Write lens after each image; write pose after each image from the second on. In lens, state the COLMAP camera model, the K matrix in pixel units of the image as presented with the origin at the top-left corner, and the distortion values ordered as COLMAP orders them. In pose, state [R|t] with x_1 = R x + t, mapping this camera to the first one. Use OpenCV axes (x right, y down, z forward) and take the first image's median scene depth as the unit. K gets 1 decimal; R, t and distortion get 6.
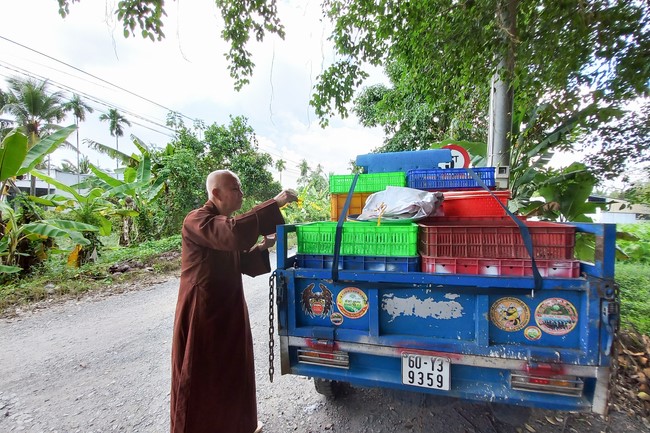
lens RADIAL K [[264.6, 0, 328.9], [0, 264.6, 218.3], [0, 0, 1]] dist [0.000451, -0.000206]
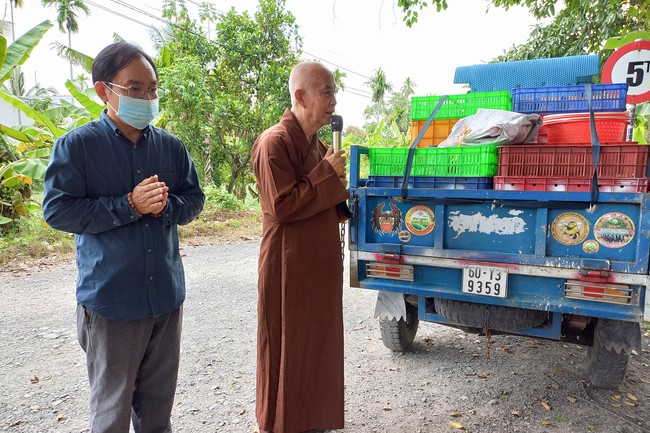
lens RADIAL K [[490.8, 0, 325.9], [0, 490.8, 236.8], [0, 0, 1]] dist [0.064928, -0.046638]
pose [[0.981286, 0.050323, -0.185863, 0.052727], [-0.029832, 0.993323, 0.111443, 0.107280], [0.190230, -0.103813, 0.976235, -0.589560]]
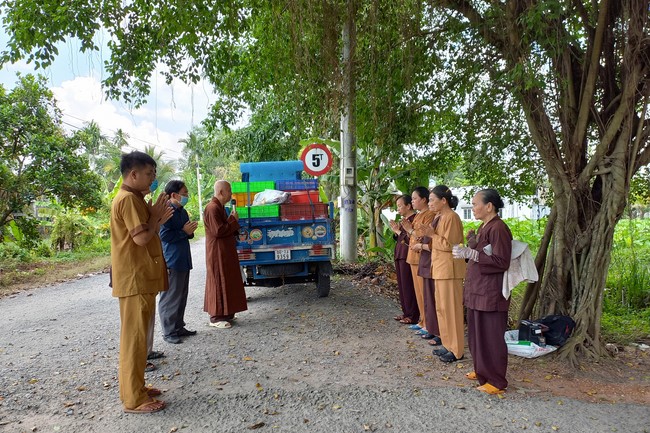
lens RADIAL K [[490.8, 0, 327.7], [0, 490.8, 221.5], [0, 0, 1]] dist [0.064928, -0.046638]
pose [[0.931906, -0.039660, 0.360525, -0.616956], [0.045666, 0.998923, -0.008152, 0.155488], [-0.359814, 0.024061, 0.932714, -2.351204]]
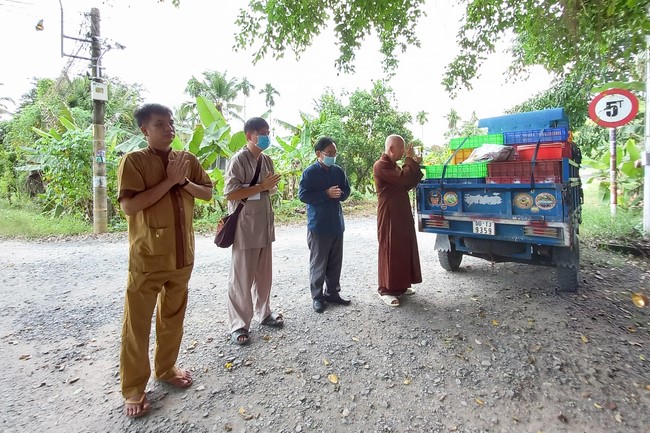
lens RADIAL K [[320.3, 0, 320.0], [0, 320.3, 173.0], [0, 0, 1]] dist [-0.007241, -0.000379]
pose [[0.881224, -0.013851, -0.472496, 0.236502], [0.000653, 0.999605, -0.028085, 0.106603], [0.472698, 0.024441, 0.880885, -1.136702]]
